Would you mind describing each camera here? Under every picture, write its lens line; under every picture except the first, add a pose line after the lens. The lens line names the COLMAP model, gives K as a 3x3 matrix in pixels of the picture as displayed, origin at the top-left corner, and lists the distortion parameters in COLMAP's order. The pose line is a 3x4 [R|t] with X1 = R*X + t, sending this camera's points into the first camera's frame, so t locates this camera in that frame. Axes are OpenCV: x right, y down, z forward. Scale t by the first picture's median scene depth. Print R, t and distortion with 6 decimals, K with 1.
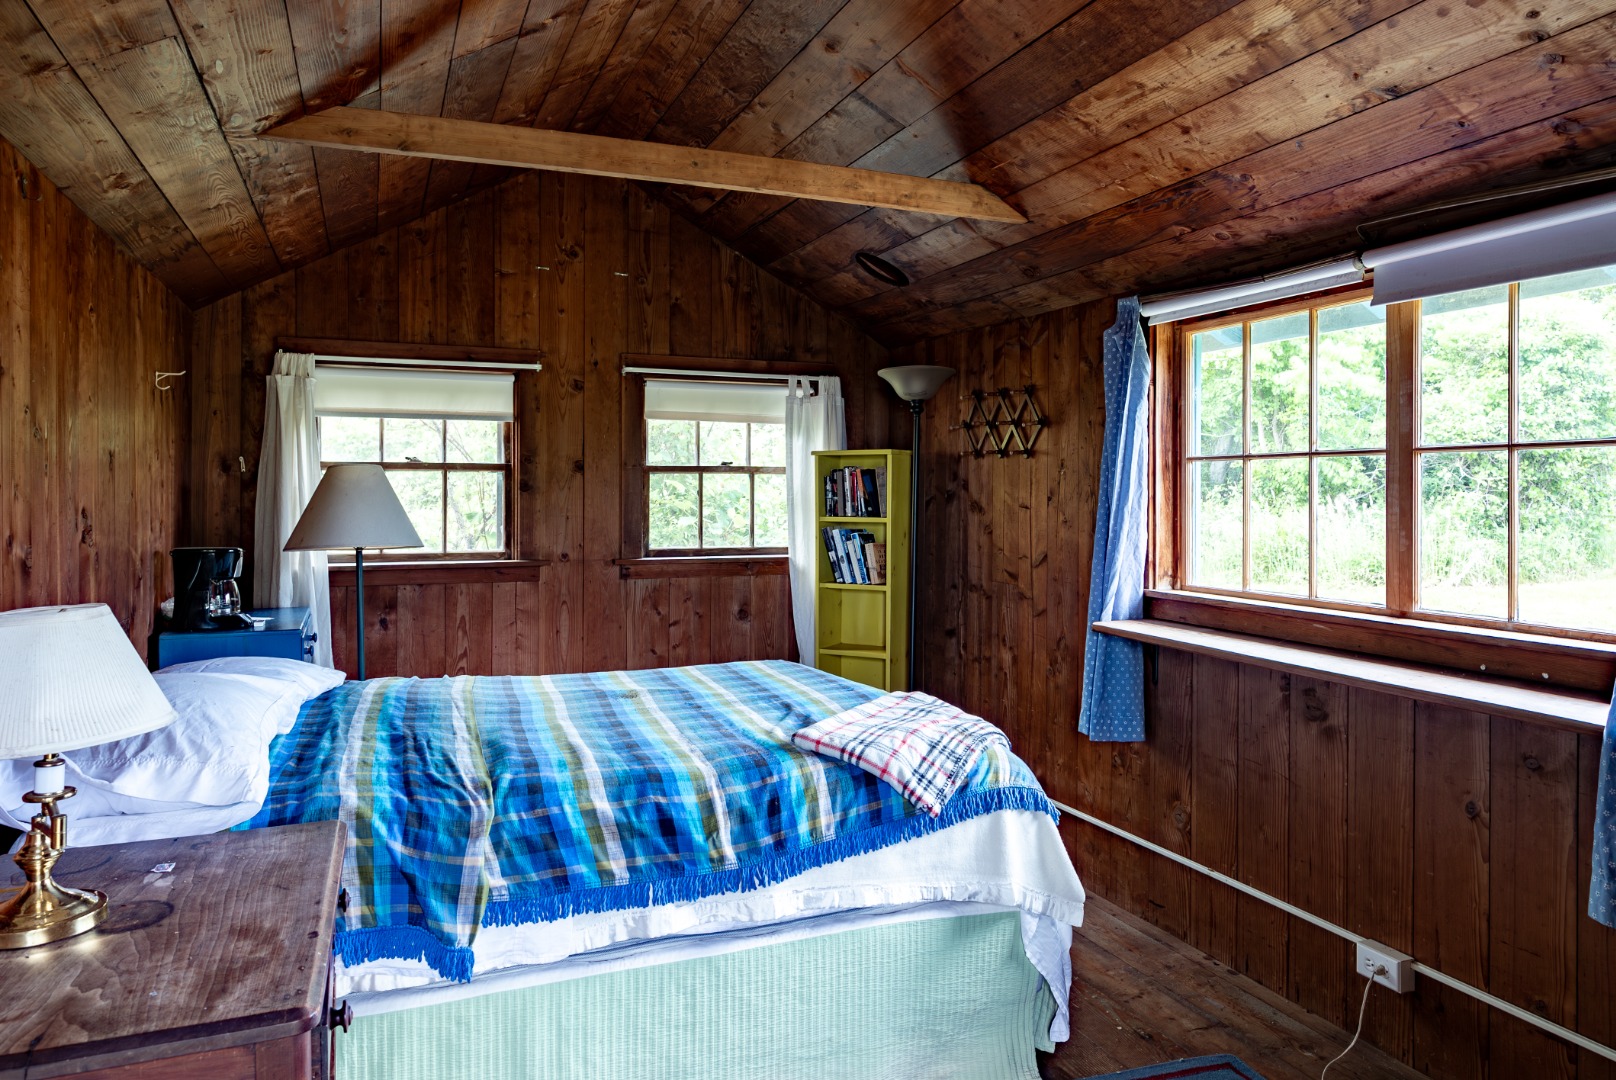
lens RADIAL K [[1077.7, 0, 808.0], [0, 1077.7, 540.0], [0, 0, 1]] dist [-0.001818, 0.003522]
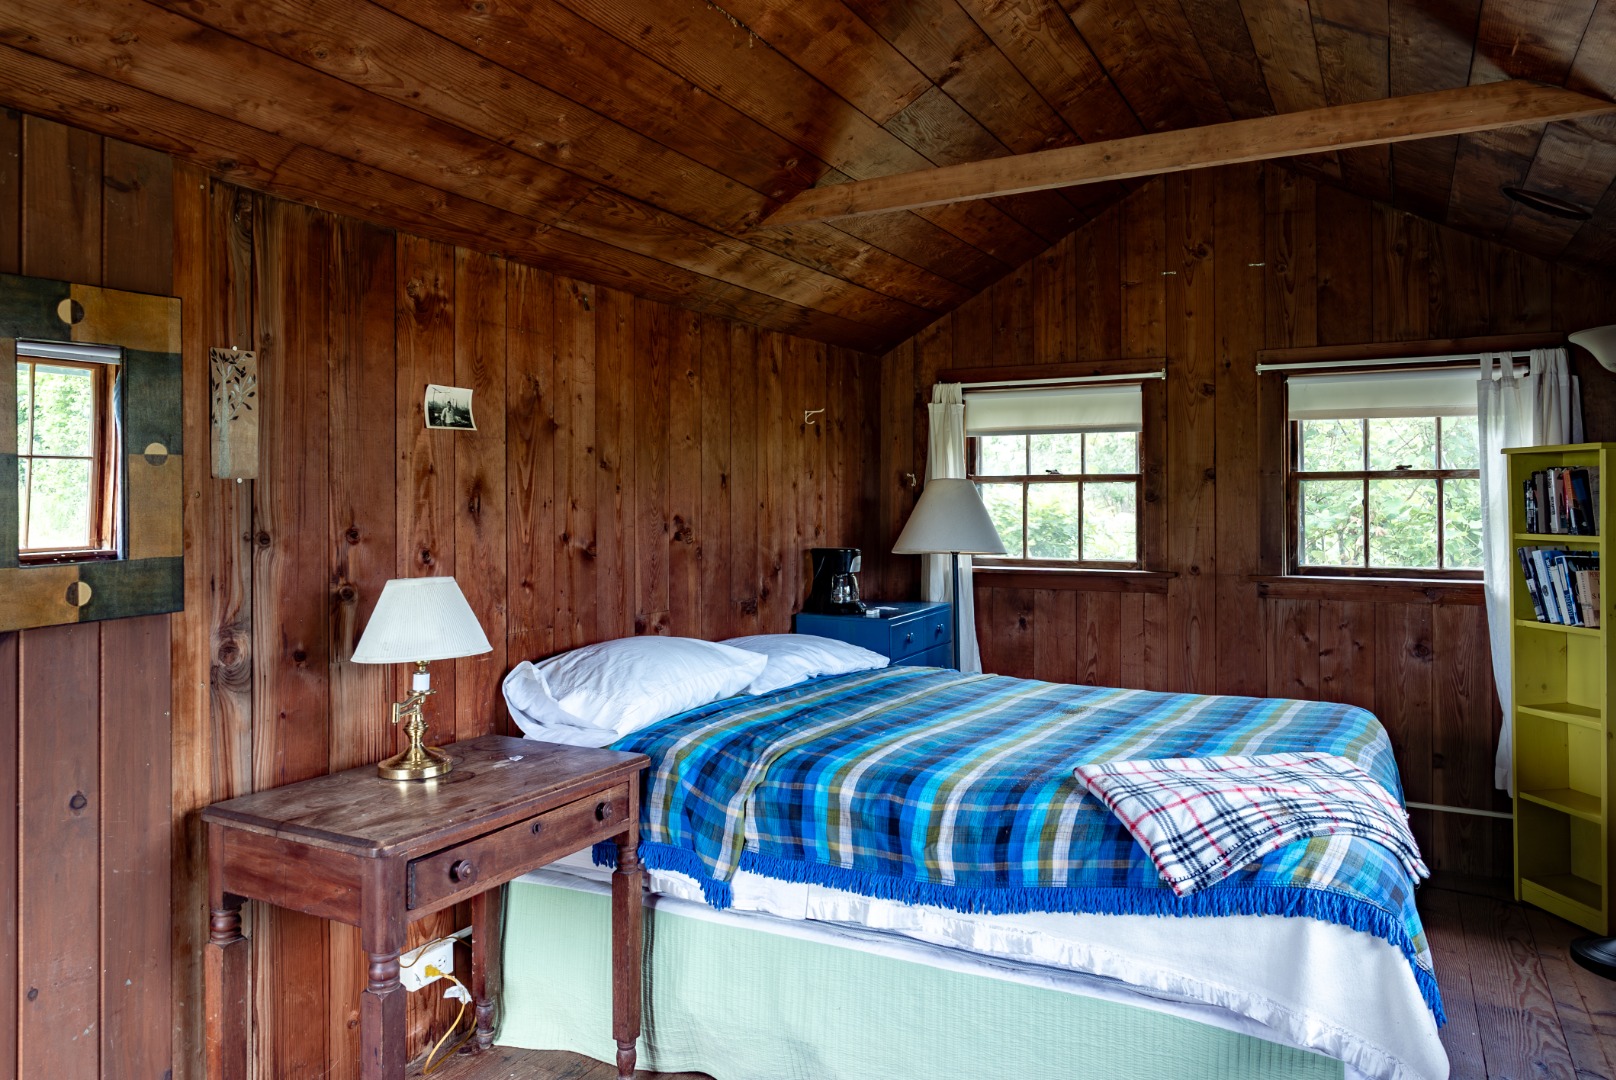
lens RADIAL K [[1084.9, 0, 811.4], [0, 1084.9, 524.6], [0, 0, 1]] dist [-0.005863, 0.002960]
pose [[0.643647, 0.013356, -0.765206, 0.302995], [-0.030469, 0.999502, -0.008183, -0.006606], [0.764716, 0.028582, 0.643734, 0.127525]]
